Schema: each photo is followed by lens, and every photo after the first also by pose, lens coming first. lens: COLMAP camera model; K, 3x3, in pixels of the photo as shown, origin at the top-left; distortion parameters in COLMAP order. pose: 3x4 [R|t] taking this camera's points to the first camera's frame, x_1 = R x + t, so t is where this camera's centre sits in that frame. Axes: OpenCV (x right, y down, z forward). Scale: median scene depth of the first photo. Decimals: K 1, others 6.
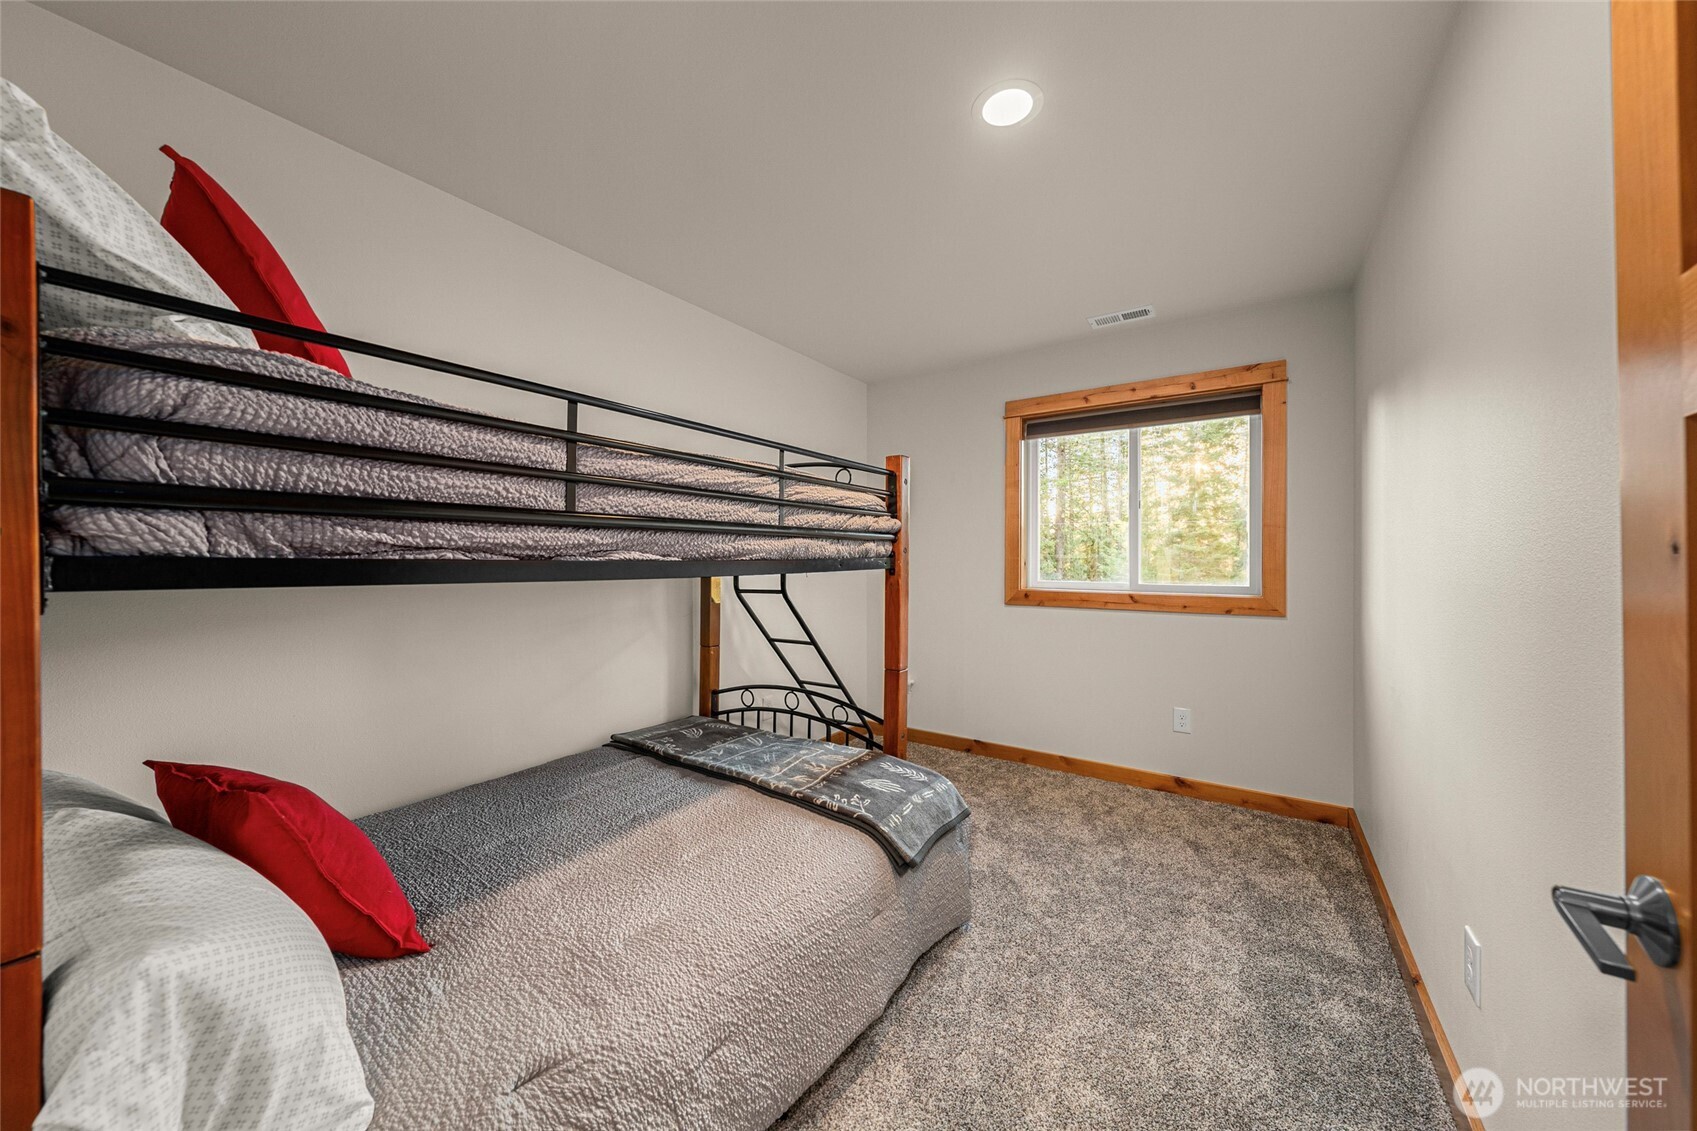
lens RADIAL K [[586.2, 0, 850.9], [0, 586.2, 558.8], [0, 0, 1]] dist [-0.002310, -0.000029]
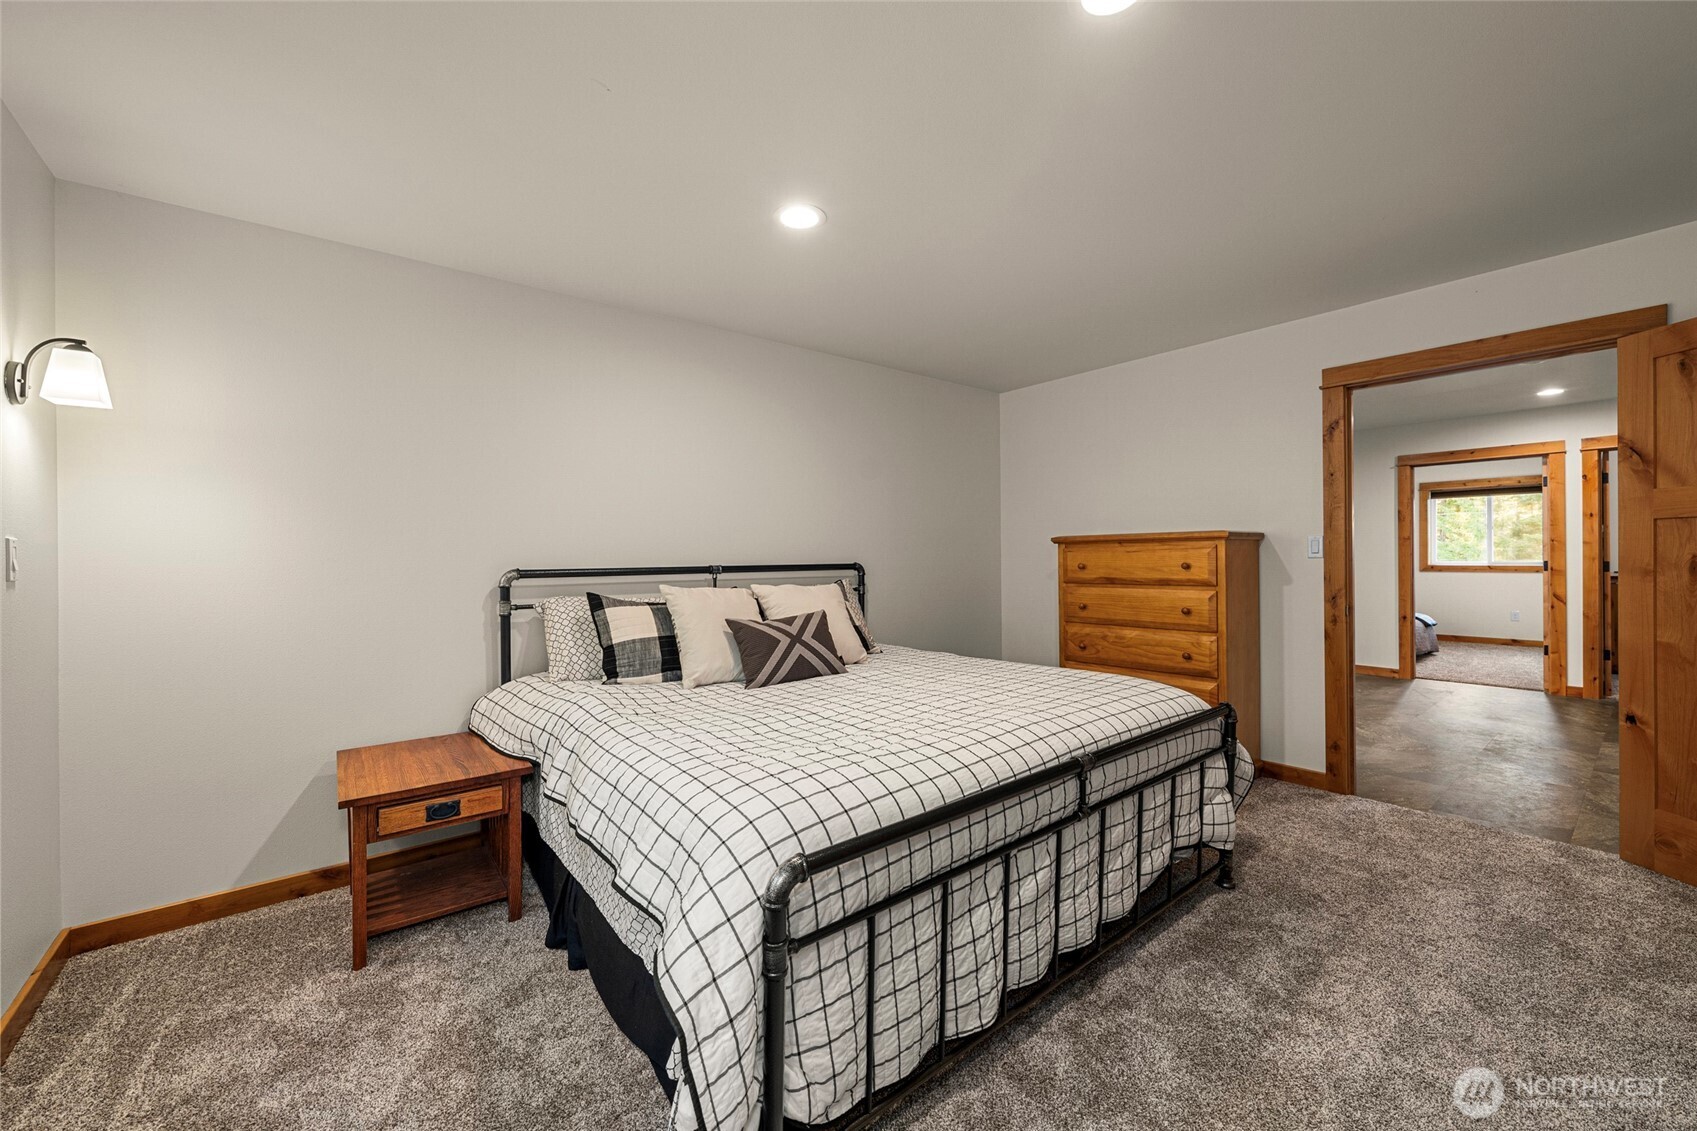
lens RADIAL K [[667.7, 0, 844.9], [0, 667.7, 561.5], [0, 0, 1]] dist [0.000210, 0.000156]
pose [[0.956972, -0.007211, -0.290090, -1.317118], [0.009174, 0.999943, 0.005408, 0.003209], [0.290035, -0.007836, 0.956984, -2.510575]]
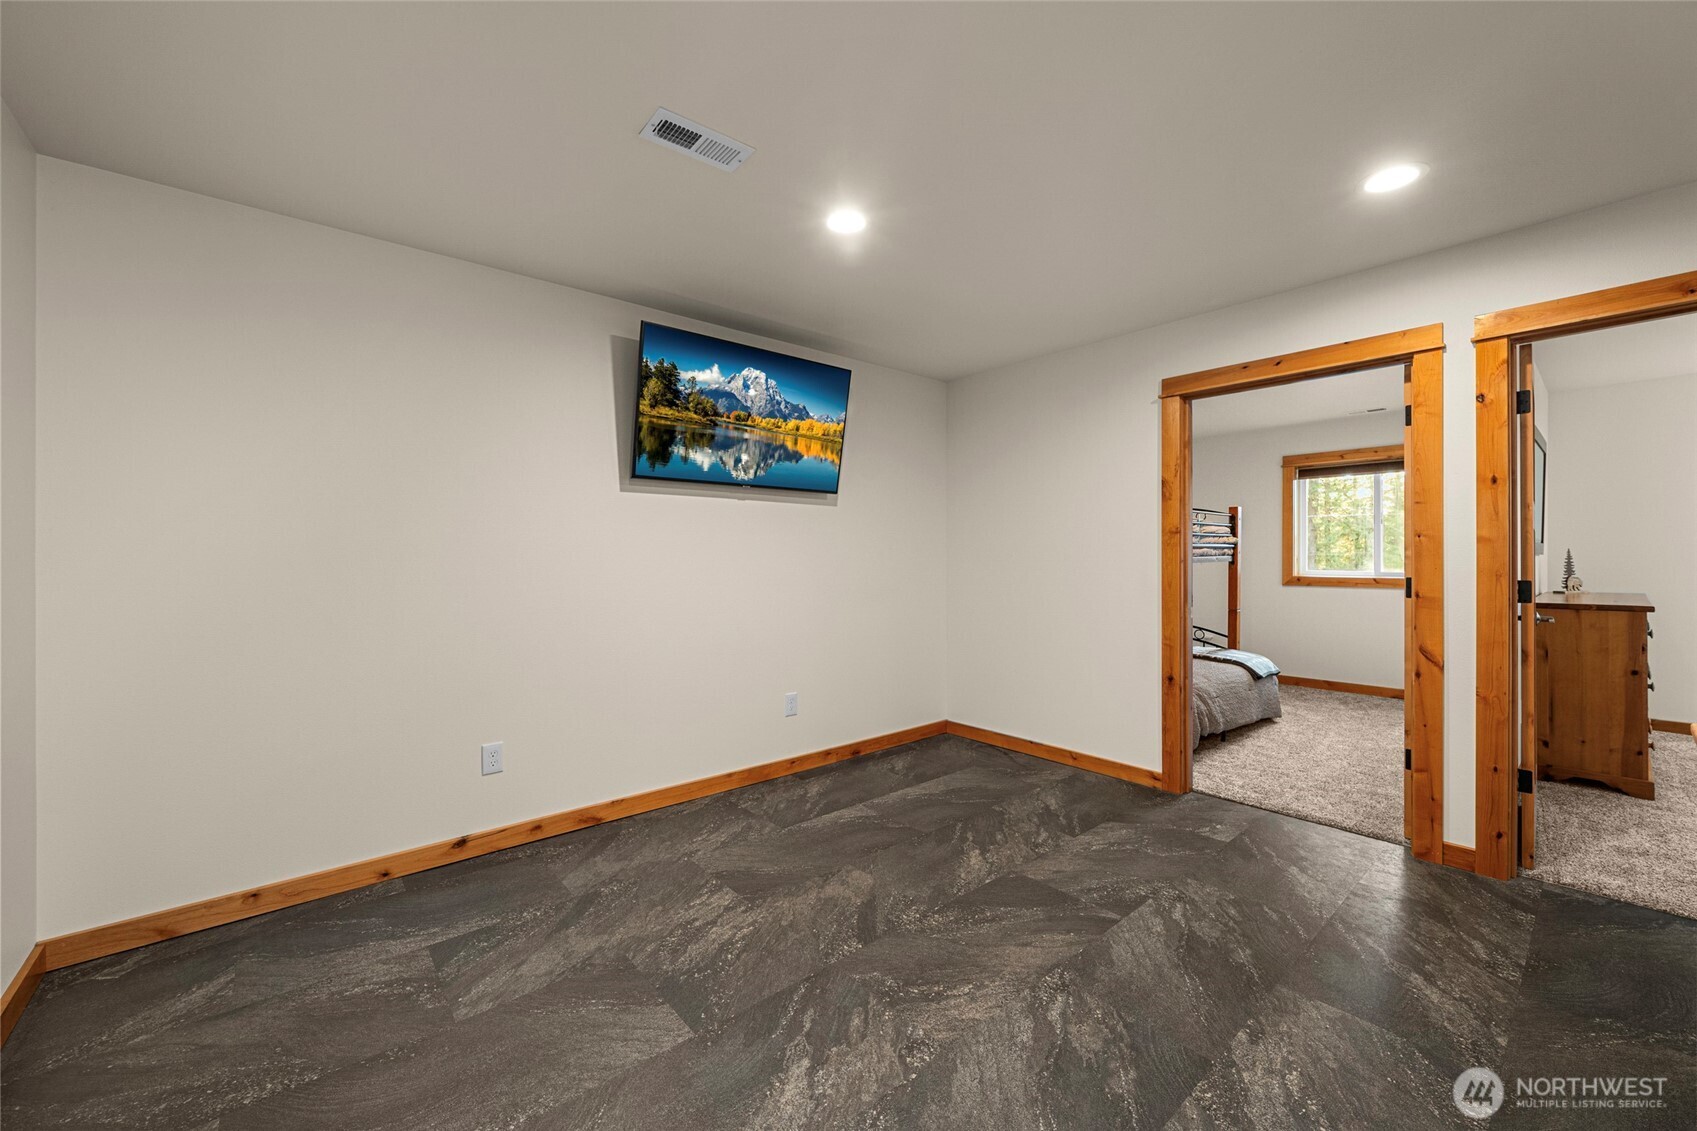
lens RADIAL K [[667.7, 0, 844.8], [0, 667.7, 562.8], [0, 0, 1]] dist [0.000210, 0.000156]
pose [[0.965229, 0.000673, -0.261404, -0.464687], [0.001516, 0.999965, 0.008171, 0.000285], [0.261400, -0.008284, 0.965195, -1.200050]]
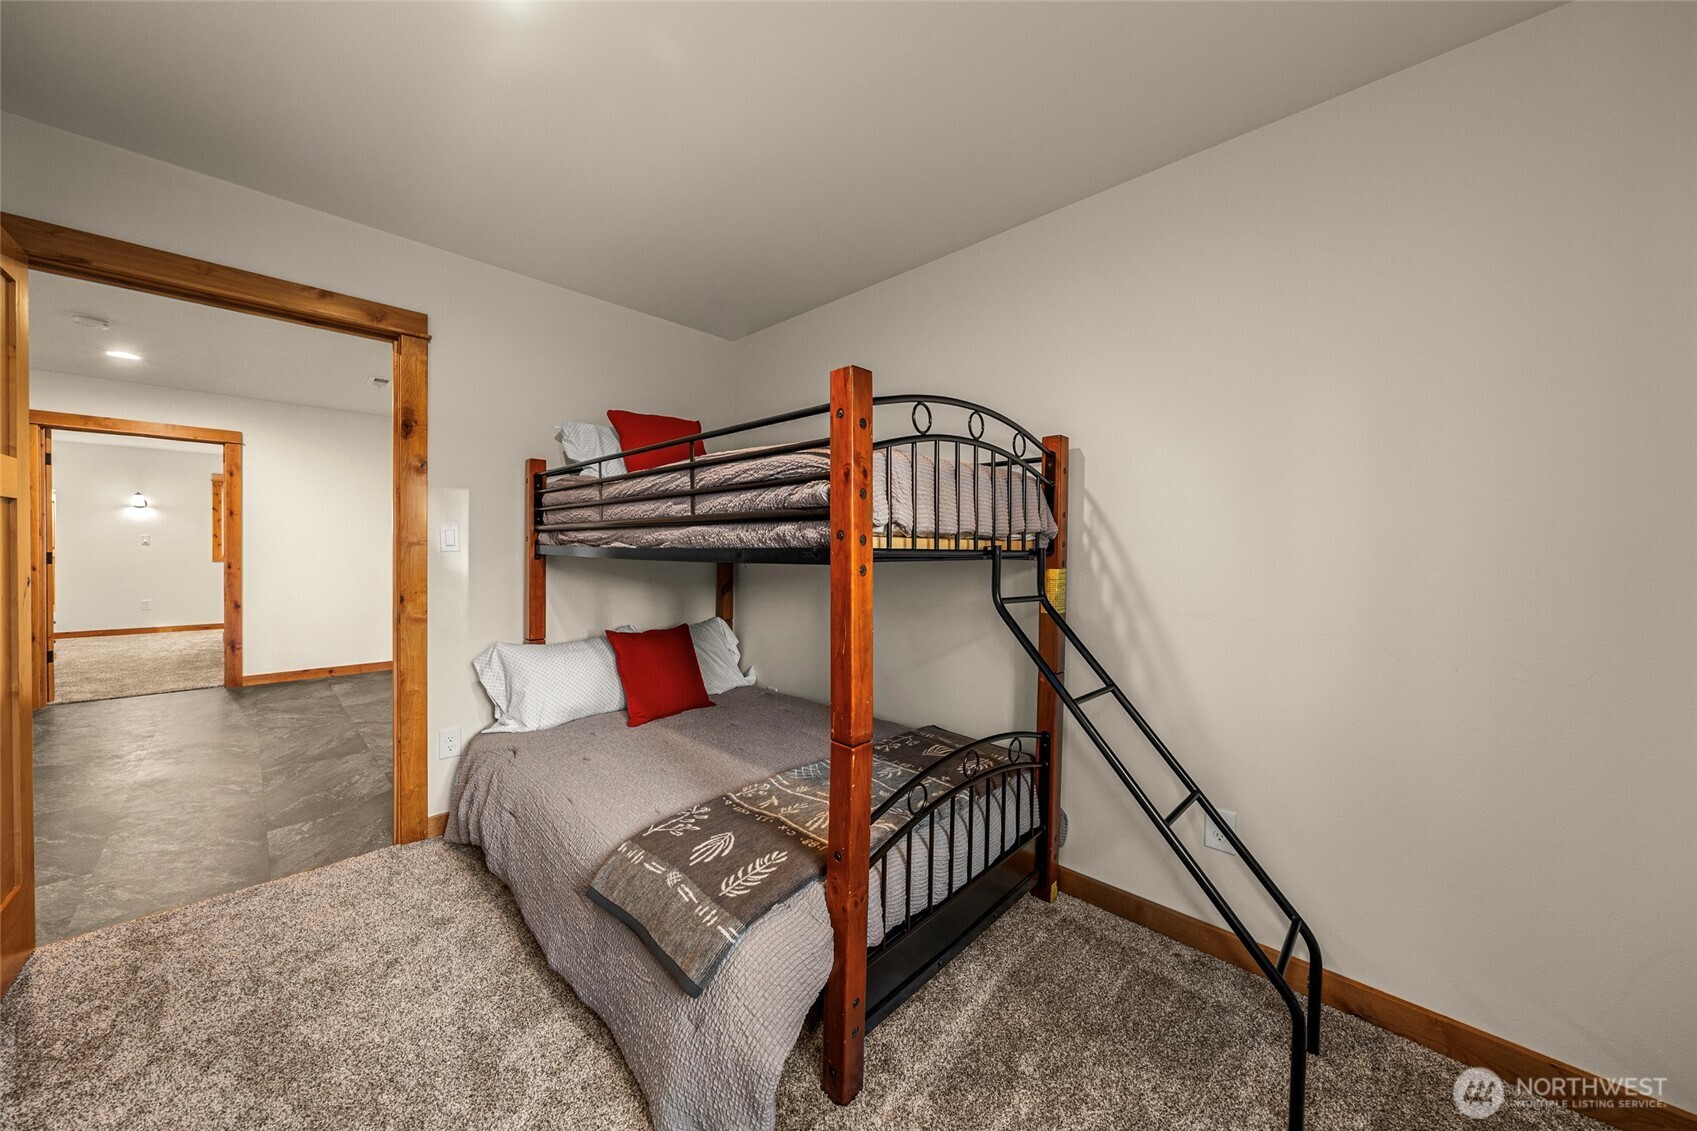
lens RADIAL K [[586.2, 0, 842.1], [0, 586.2, 557.4], [0, 0, 1]] dist [-0.002310, -0.000029]
pose [[-0.172645, 0.017520, -0.984828, 0.516877], [-0.010555, 0.999751, 0.019636, -0.002889], [0.984928, 0.013785, -0.172417, 0.872823]]
